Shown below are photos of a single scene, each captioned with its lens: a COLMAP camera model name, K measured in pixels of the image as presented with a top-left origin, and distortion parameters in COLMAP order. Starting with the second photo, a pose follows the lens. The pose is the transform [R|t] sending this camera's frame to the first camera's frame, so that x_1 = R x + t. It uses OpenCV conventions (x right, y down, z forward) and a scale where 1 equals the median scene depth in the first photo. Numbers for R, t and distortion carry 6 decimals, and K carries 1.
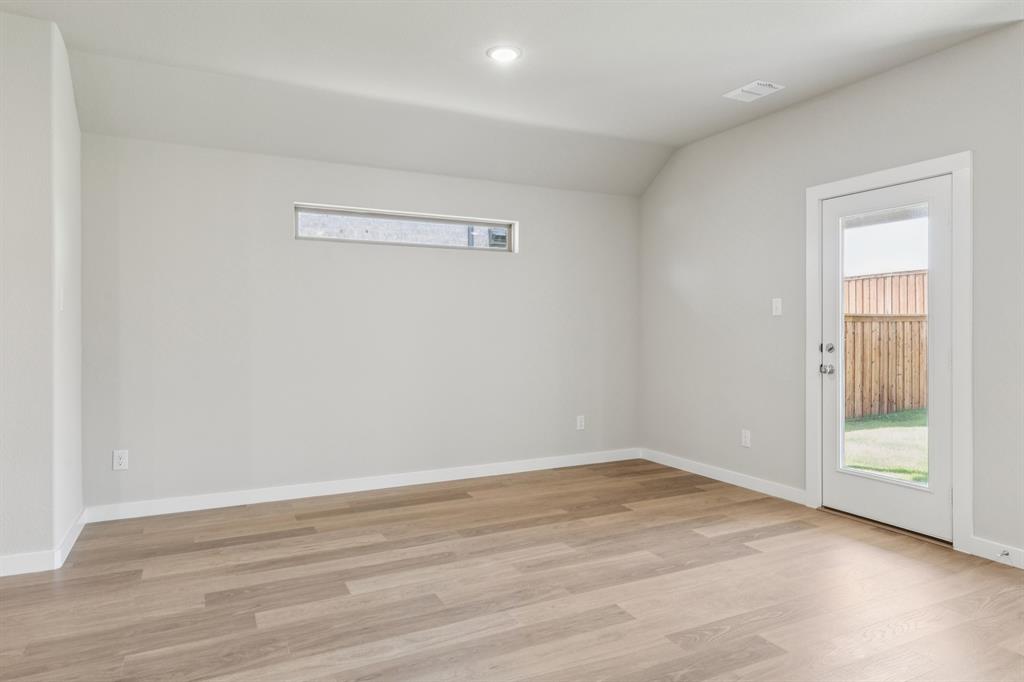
lens RADIAL K [[627.7, 0, 514.1], [0, 627.7, 327.7], [0, 0, 1]] dist [0.006197, -0.003520]
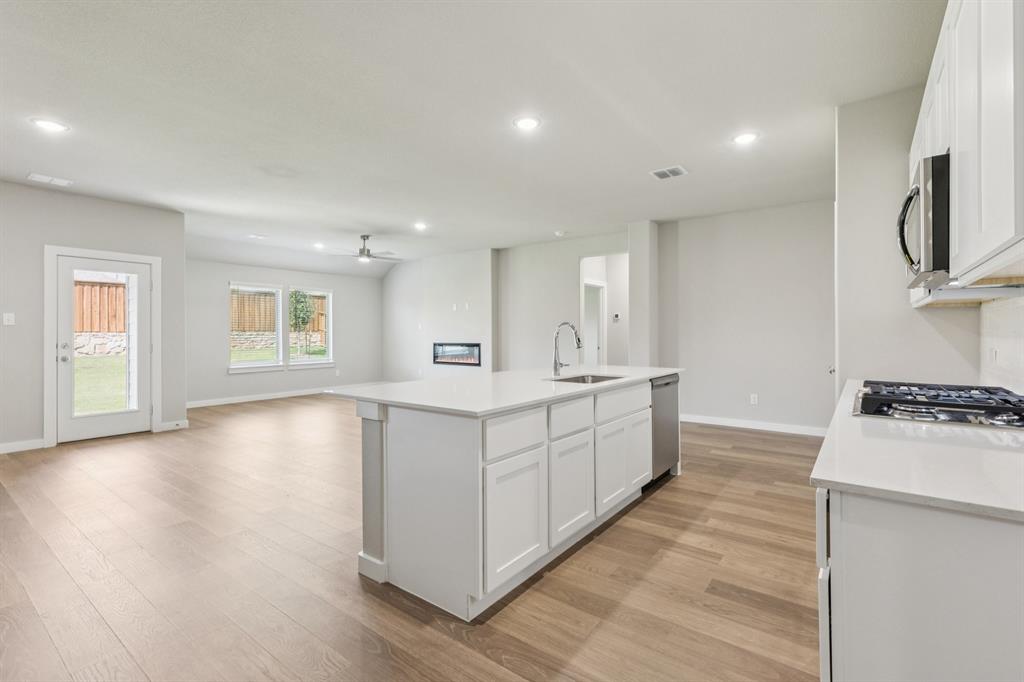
lens RADIAL K [[464.8, 0, 526.0], [0, 464.8, 336.0], [0, 0, 1]] dist [0.008626, -0.001271]
pose [[-0.454918, -0.002081, 0.890531, -1.342780], [0.001238, 0.999995, 0.002970, 0.004472], [-0.890532, 0.002453, -0.454913, 0.558359]]
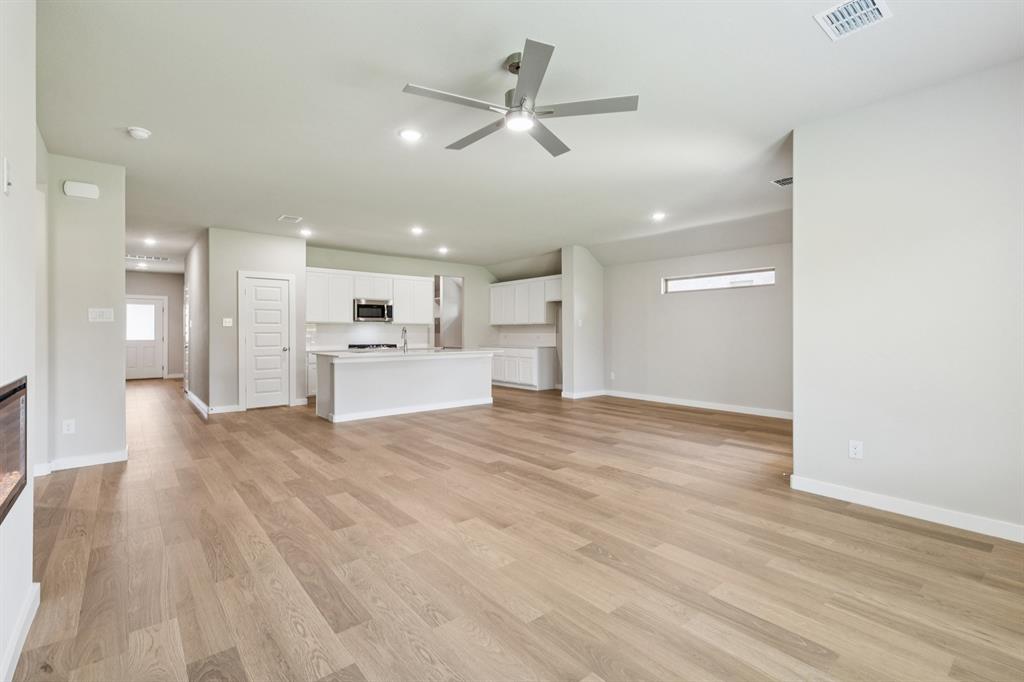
lens RADIAL K [[464.8, 0, 514.3], [0, 464.8, 338.2], [0, 0, 1]] dist [0.008626, -0.001271]
pose [[0.223177, 0.011479, -0.974710, 1.575690], [0.003924, 0.999912, 0.012675, 0.003650], [0.974770, -0.006653, 0.223113, 0.076983]]
